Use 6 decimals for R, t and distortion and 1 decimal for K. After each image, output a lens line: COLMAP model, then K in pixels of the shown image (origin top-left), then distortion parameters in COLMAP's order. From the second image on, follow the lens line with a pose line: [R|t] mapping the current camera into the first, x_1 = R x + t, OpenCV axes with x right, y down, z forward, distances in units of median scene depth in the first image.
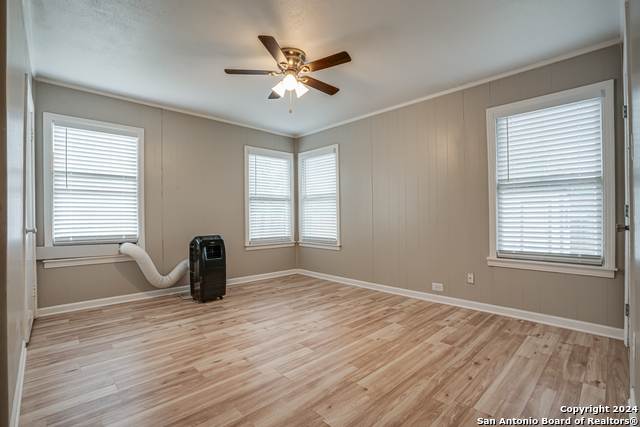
lens RADIAL K [[289.2, 0, 323.4], [0, 289.2, 218.7], [0, 0, 1]] dist [-0.059670, 0.028793]
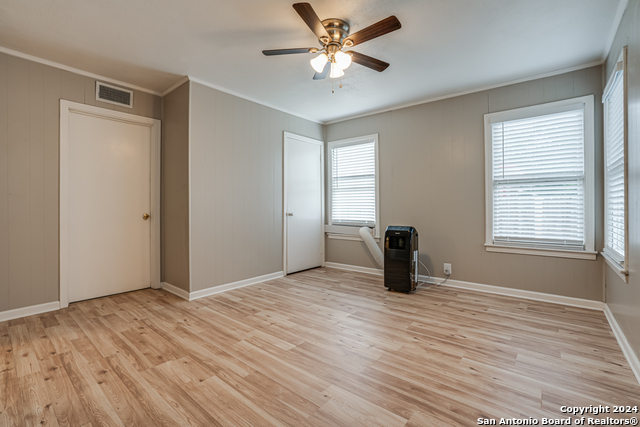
lens RADIAL K [[289.2, 0, 323.4], [0, 289.2, 218.7], [0, 0, 1]] dist [-0.059670, 0.028793]
pose [[0.123830, 0.047293, -0.991176, 0.622715], [-0.005316, 0.998881, 0.046996, -0.013979], [0.992289, -0.000550, 0.123943, 0.692955]]
